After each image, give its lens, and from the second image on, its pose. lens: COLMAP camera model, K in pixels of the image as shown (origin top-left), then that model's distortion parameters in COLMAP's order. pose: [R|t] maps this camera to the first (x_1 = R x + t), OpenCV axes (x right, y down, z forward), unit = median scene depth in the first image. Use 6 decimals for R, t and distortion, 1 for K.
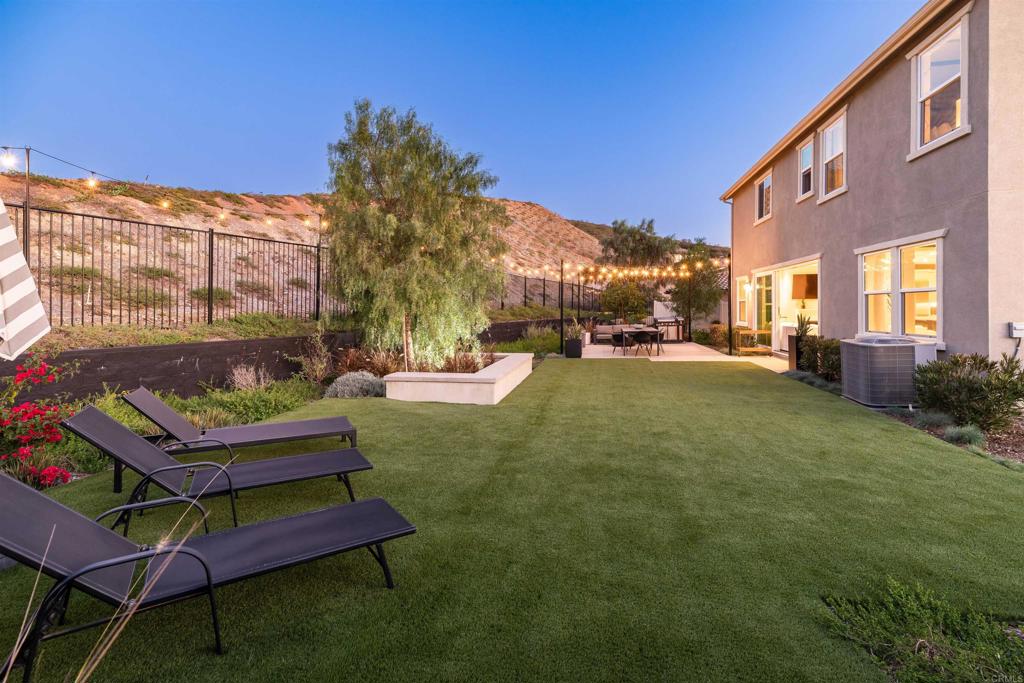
lens RADIAL K [[440.9, 0, 512.0], [0, 440.9, 341.5], [0, 0, 1]] dist [0.000856, 0.000227]
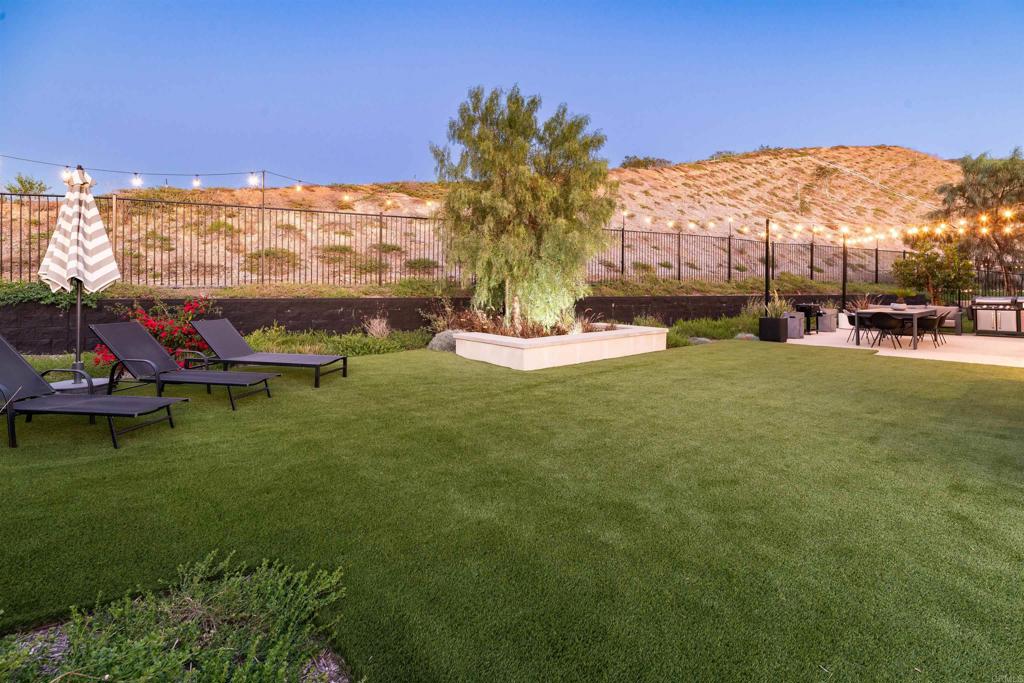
lens RADIAL K [[454.0, 0, 514.1], [0, 454.0, 315.2], [0, 0, 1]] dist [0.000907, 0.000220]
pose [[0.822124, 0.057369, -0.566411, 0.346096], [-0.056507, 0.998220, 0.019086, 0.000621], [0.566498, 0.016315, 0.823902, 0.094074]]
